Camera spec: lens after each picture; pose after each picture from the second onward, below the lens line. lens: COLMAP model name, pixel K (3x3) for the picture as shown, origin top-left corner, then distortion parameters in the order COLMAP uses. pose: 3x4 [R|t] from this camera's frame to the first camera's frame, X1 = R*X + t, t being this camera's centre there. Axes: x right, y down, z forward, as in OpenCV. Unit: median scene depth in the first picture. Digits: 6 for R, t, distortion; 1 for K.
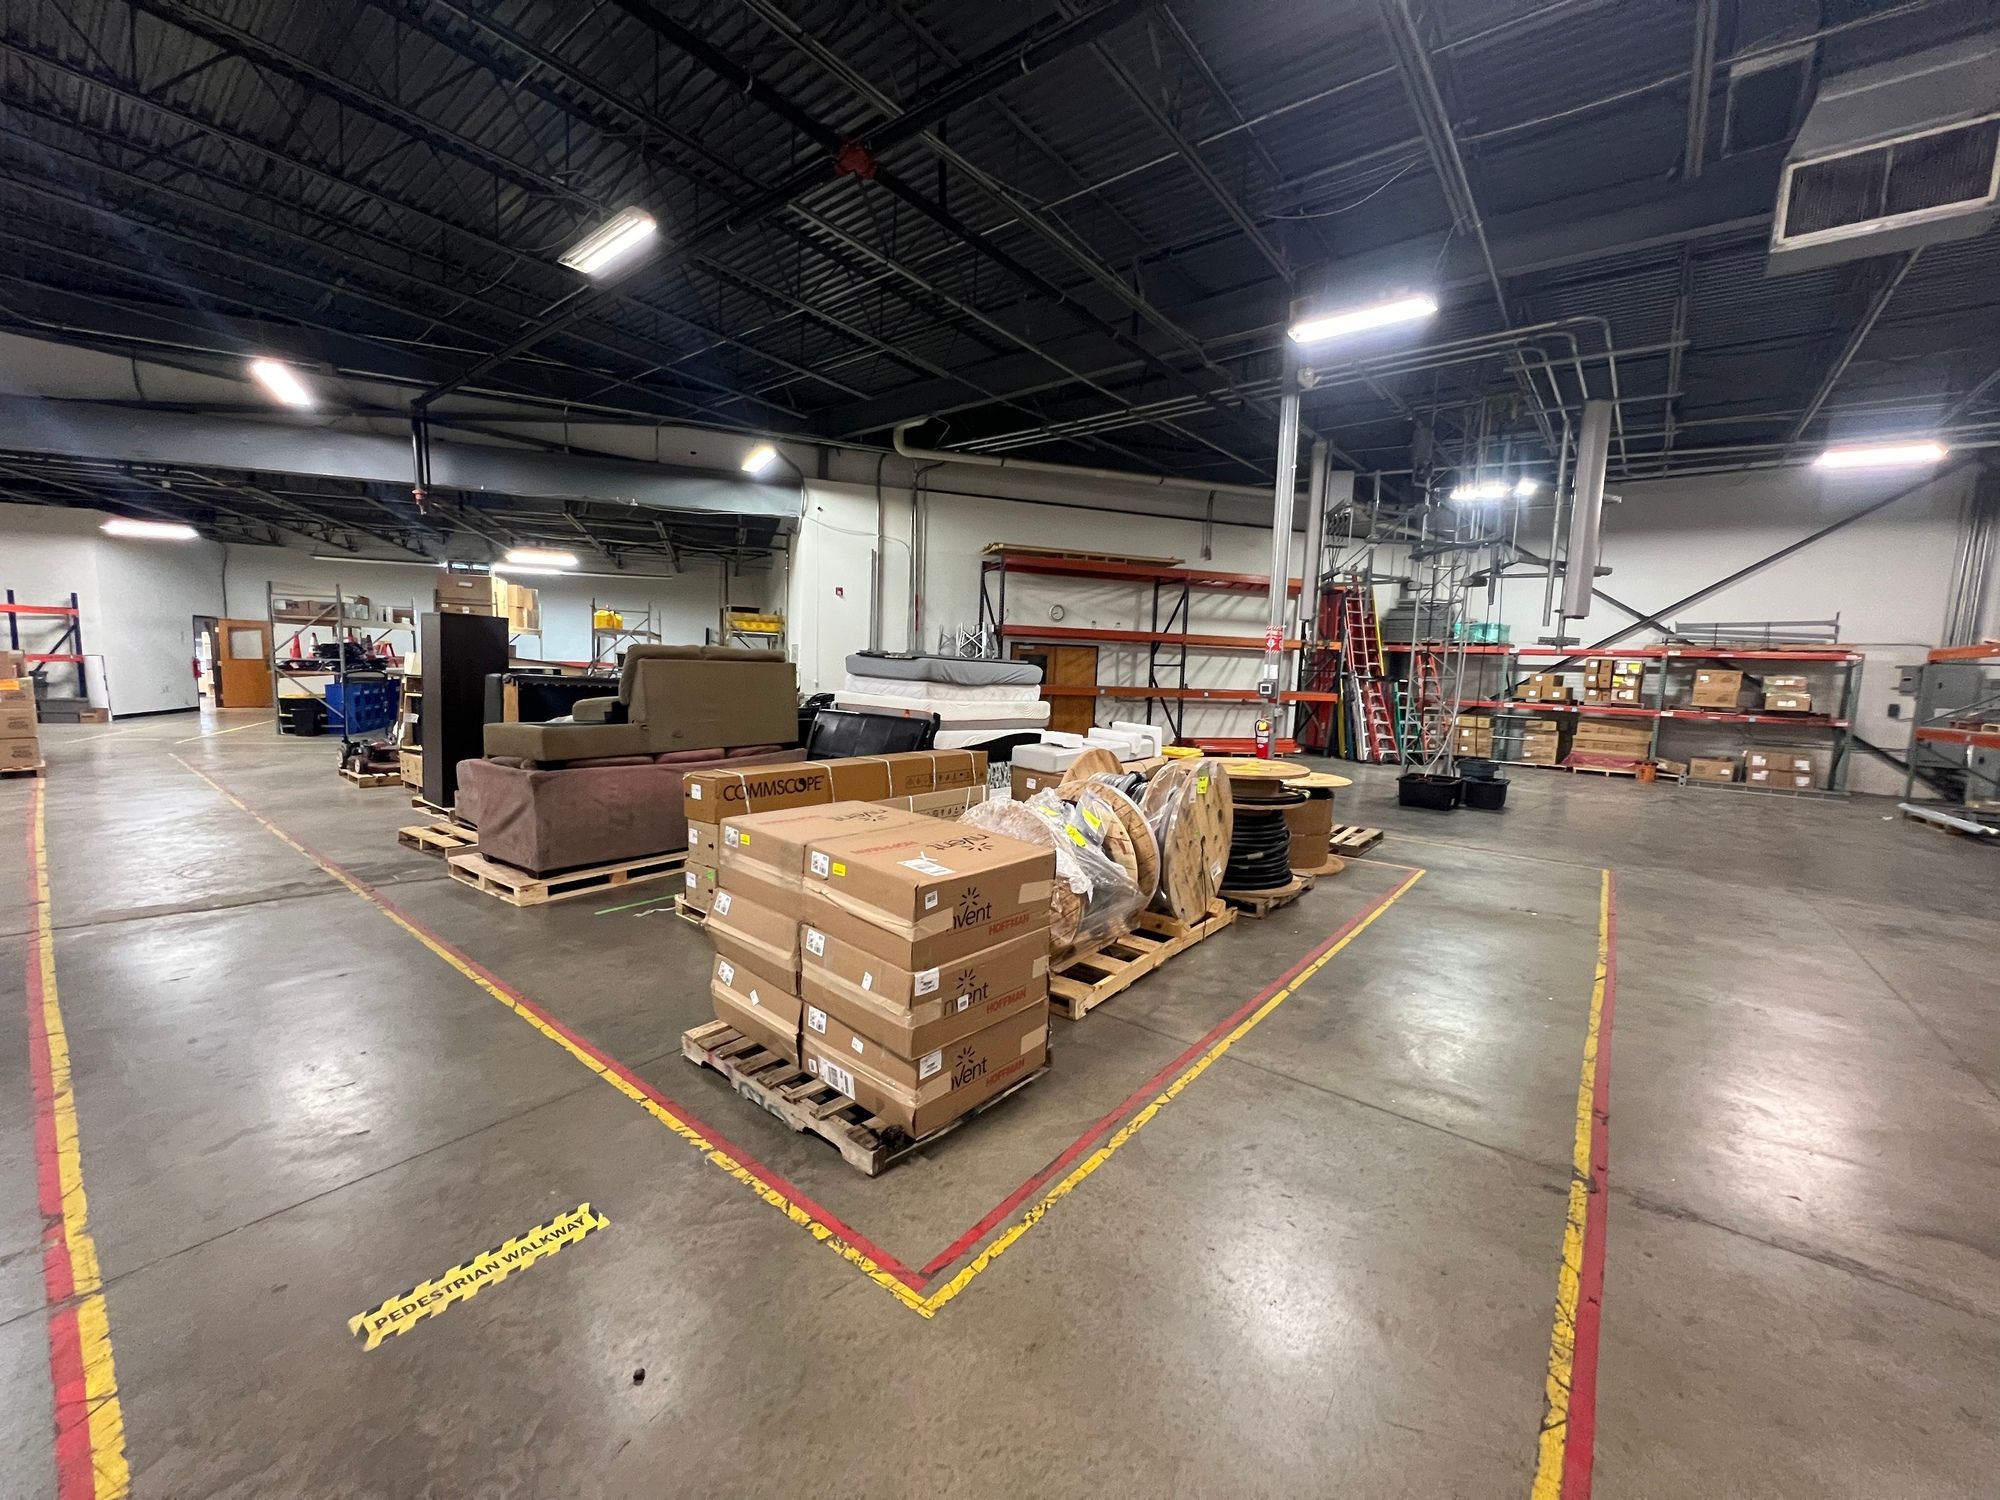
lens RADIAL K [[797.4, 0, 994.8], [0, 797.4, 746.3], [0, 0, 1]] dist [0.001320, 0.000020]
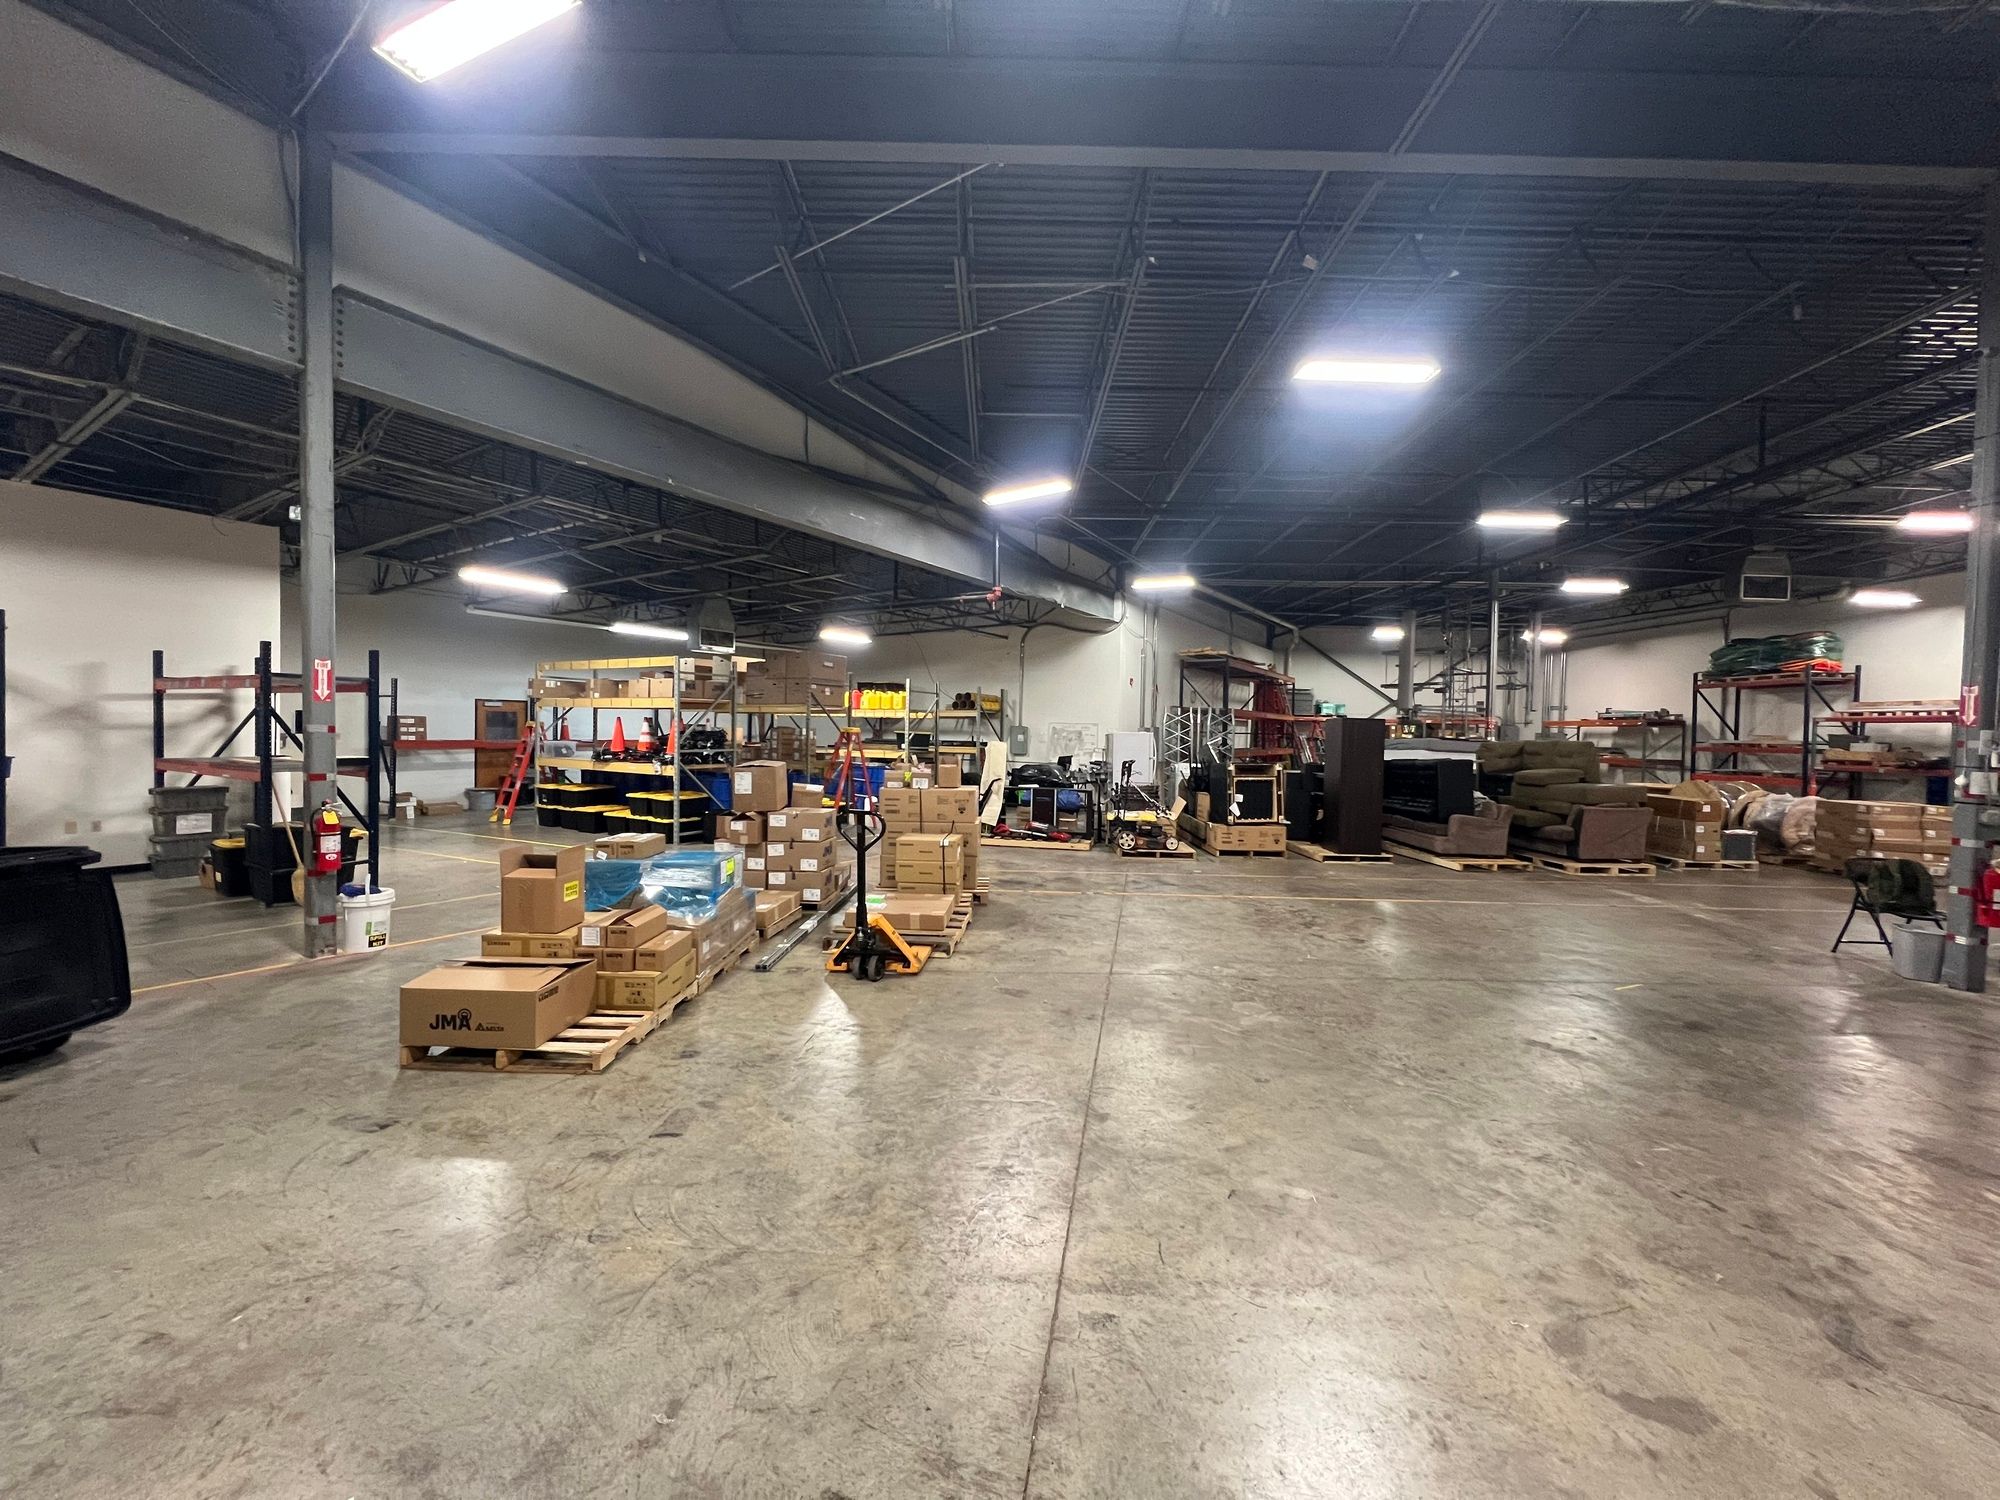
lens RADIAL K [[797.4, 0, 1005.8], [0, 797.4, 747.5], [0, 0, 1]] dist [0.001320, 0.000020]
pose [[0.771971, -0.043715, 0.634153, -1.123266], [0.073123, 0.997117, -0.020279, -0.066793], [-0.631438, 0.062026, 0.772942, 0.158045]]
